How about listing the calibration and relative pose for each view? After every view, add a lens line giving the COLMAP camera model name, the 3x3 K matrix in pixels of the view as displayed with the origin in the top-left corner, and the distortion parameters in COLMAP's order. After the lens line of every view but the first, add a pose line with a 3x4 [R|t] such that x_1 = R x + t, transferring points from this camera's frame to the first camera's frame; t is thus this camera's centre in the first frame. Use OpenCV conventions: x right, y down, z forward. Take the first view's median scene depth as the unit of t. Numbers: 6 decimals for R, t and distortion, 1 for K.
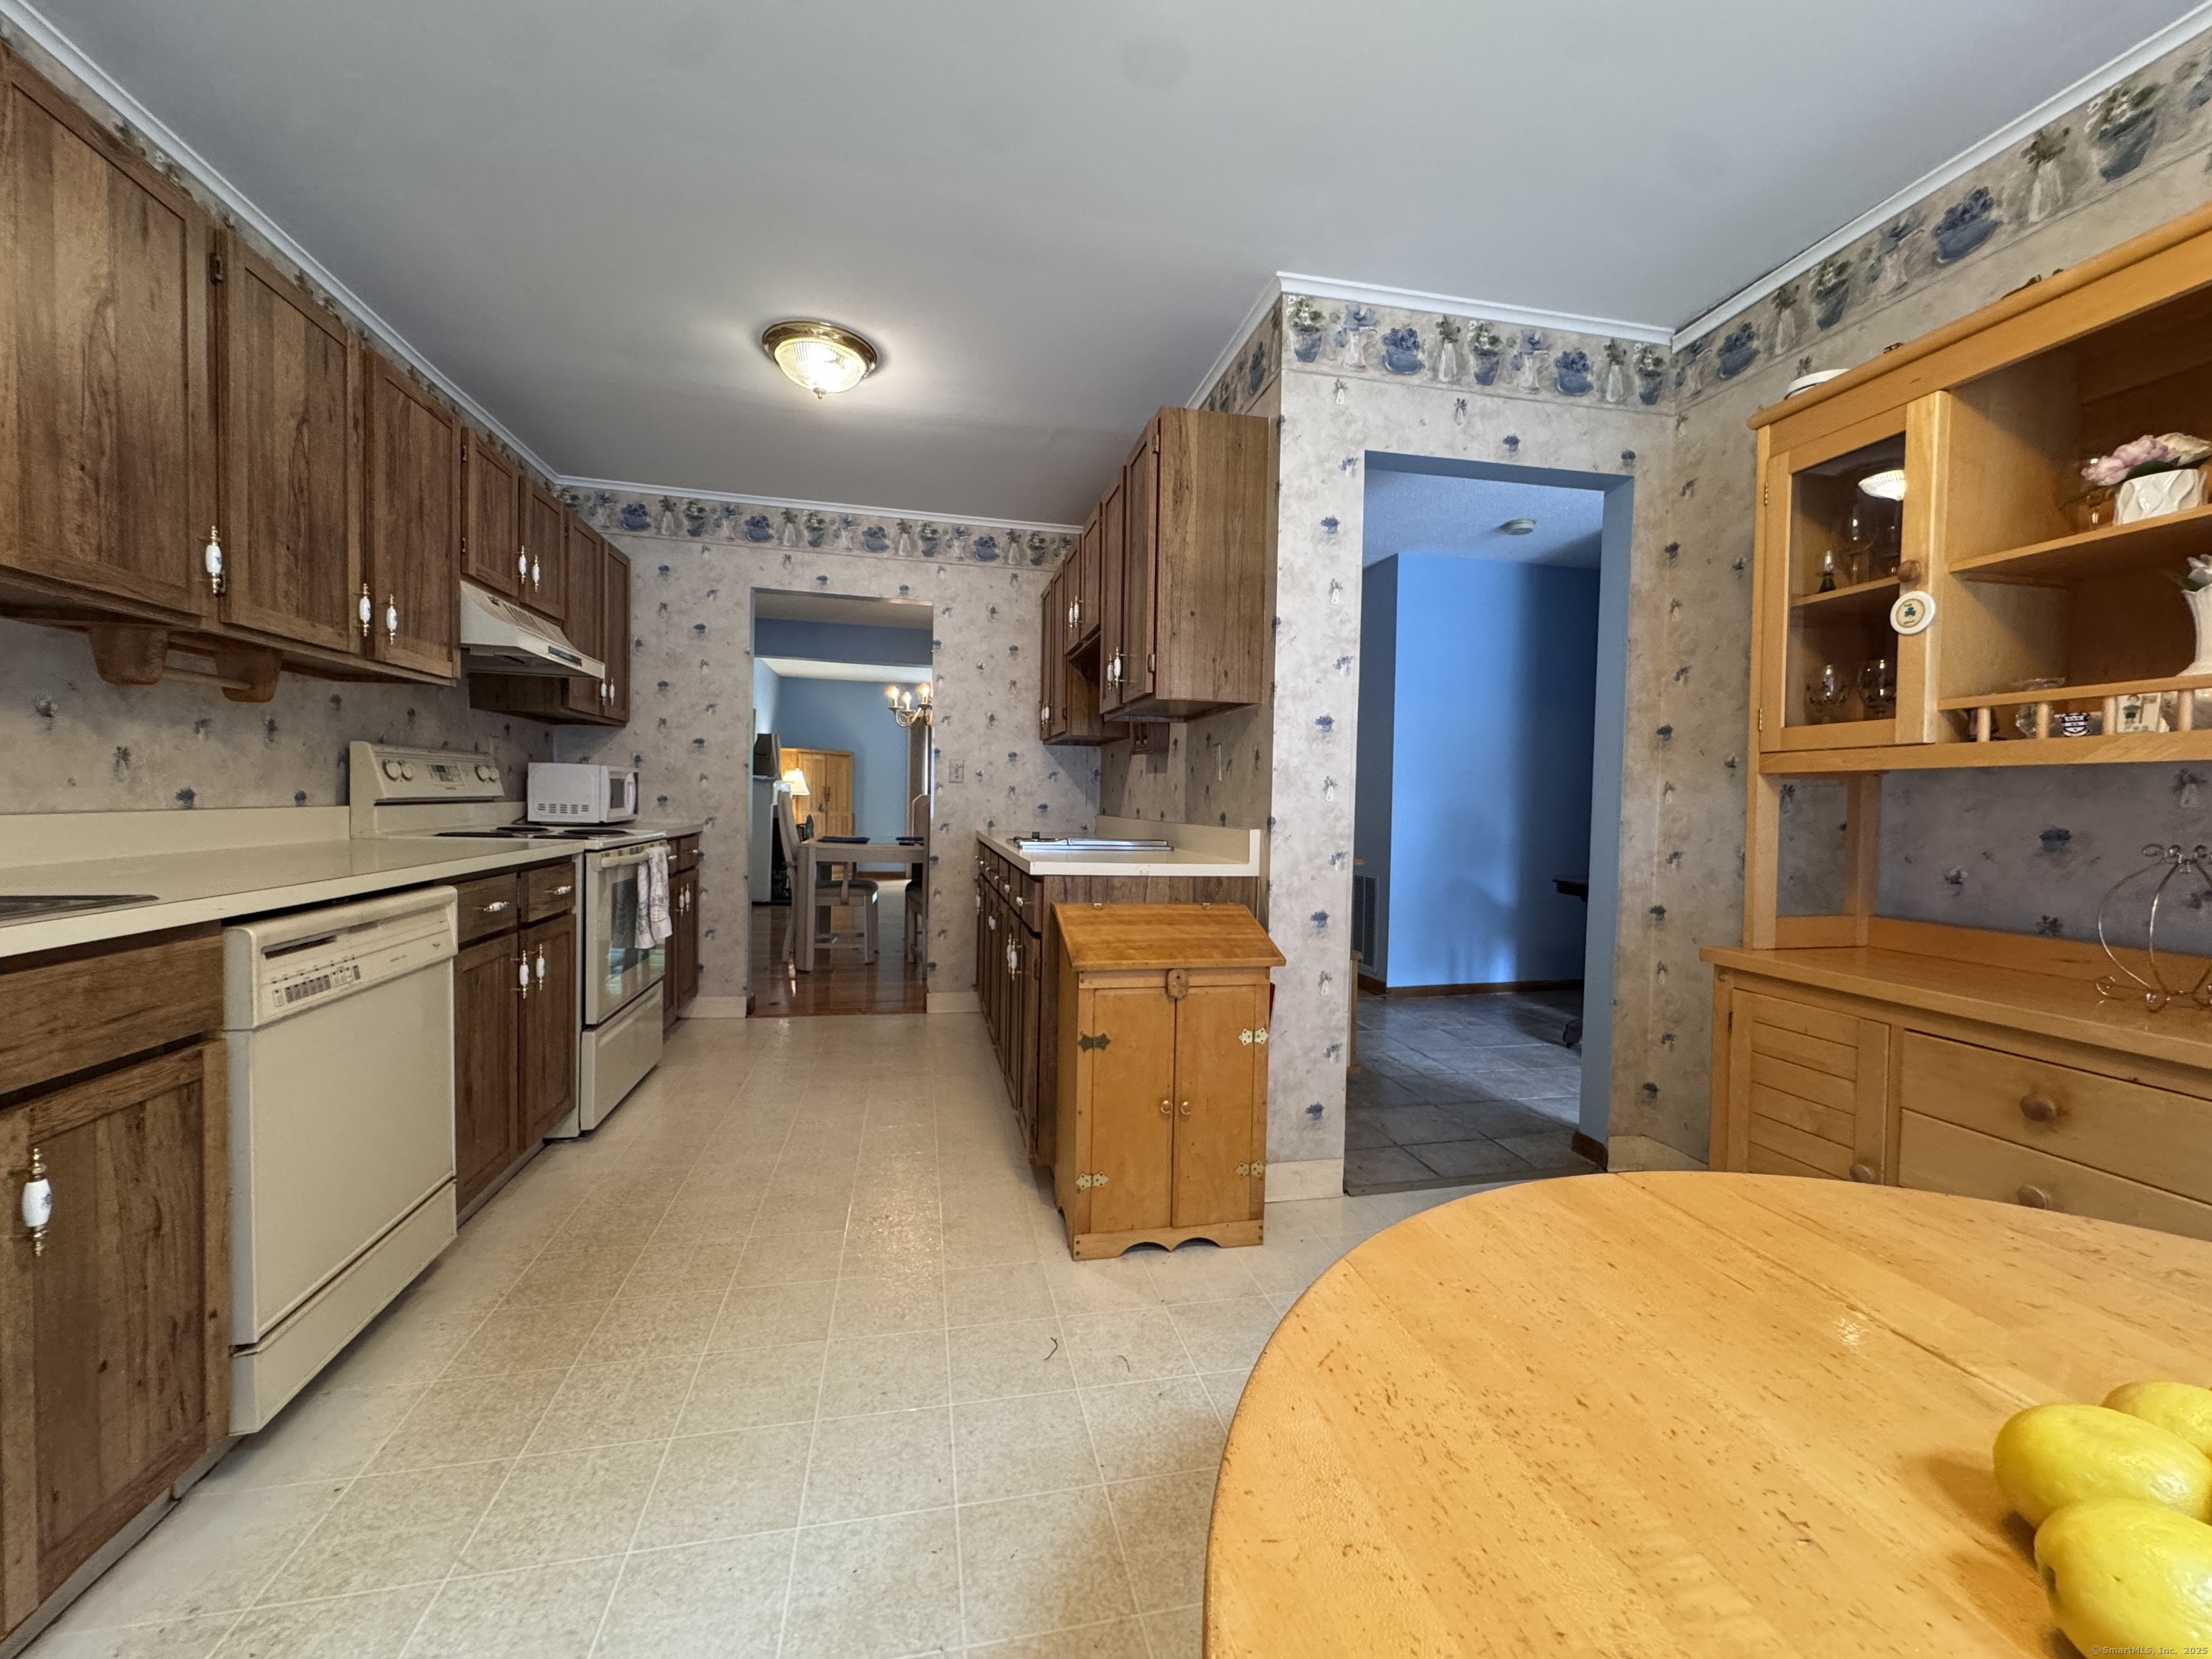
lens RADIAL K [[885.1, 0, 1106.0], [0, 885.1, 829.5], [0, 0, 1]] dist [-0.005163, -0.000027]
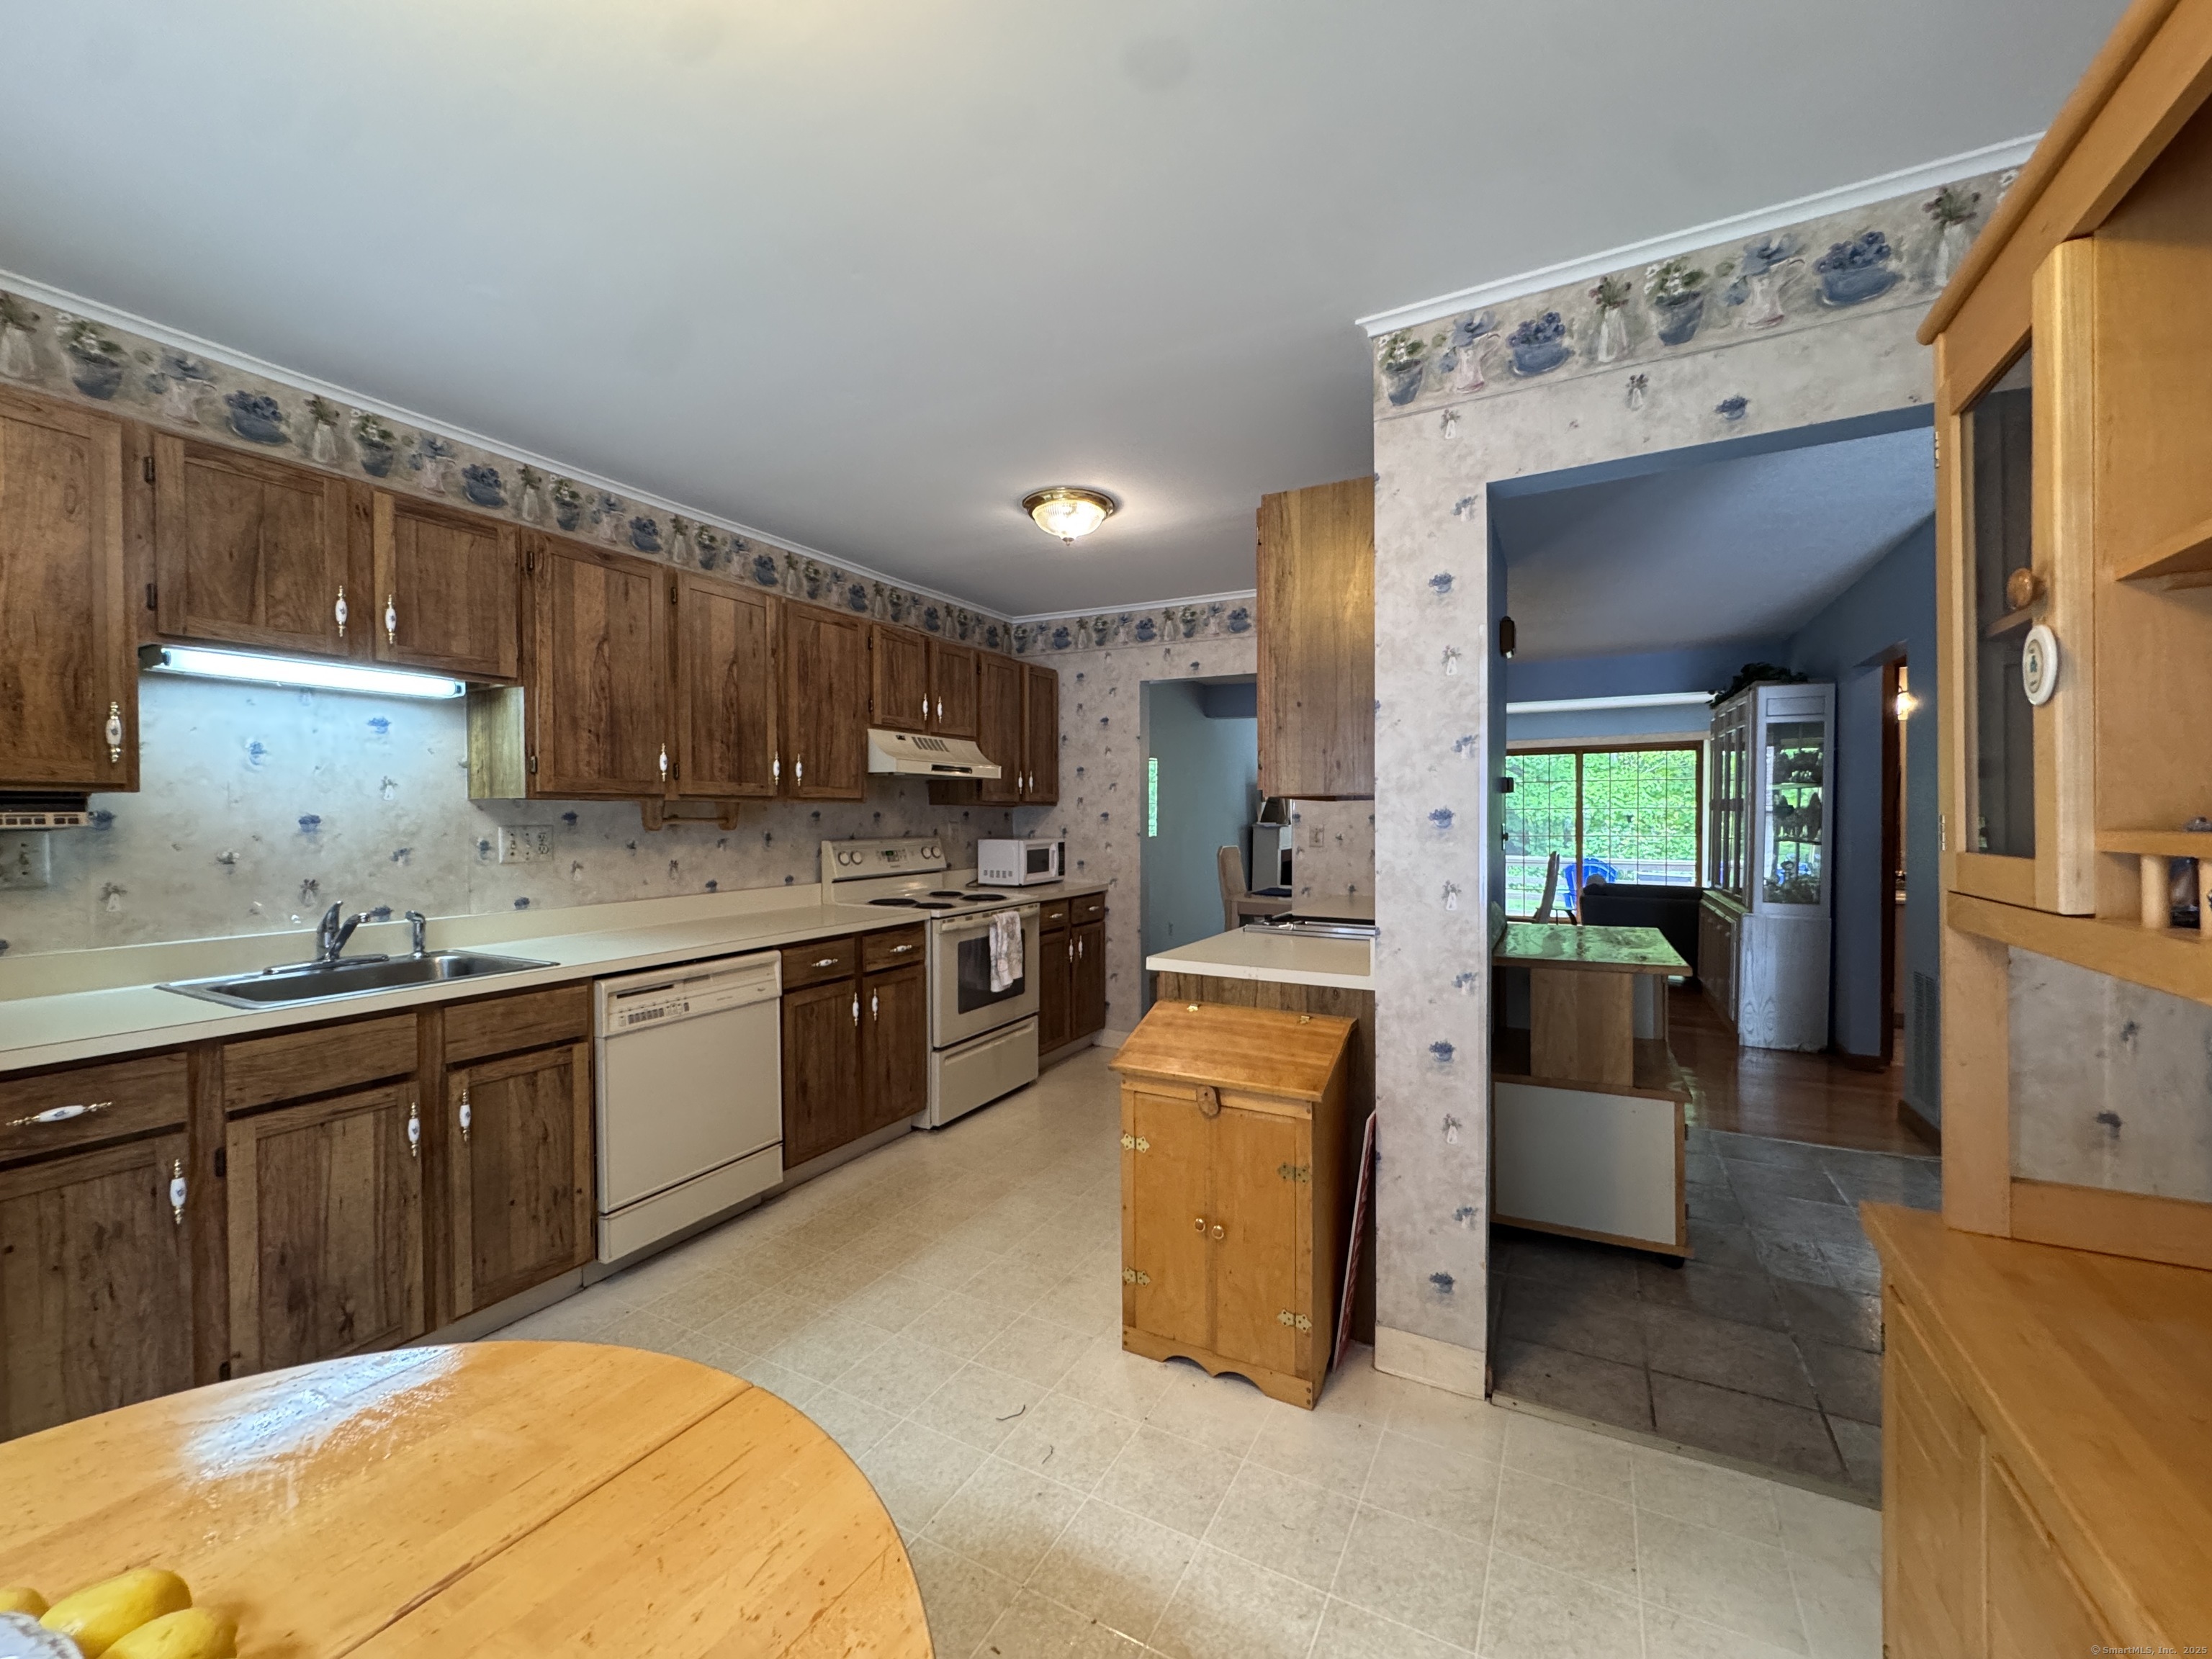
lens RADIAL K [[885.1, 0, 1106.0], [0, 885.1, 829.5], [0, 0, 1]] dist [-0.005163, -0.000027]
pose [[0.759484, -0.013876, -0.650378, 0.563950], [-0.002372, 0.999707, -0.024100, -0.090115], [0.650521, 0.019846, 0.759229, 0.159667]]
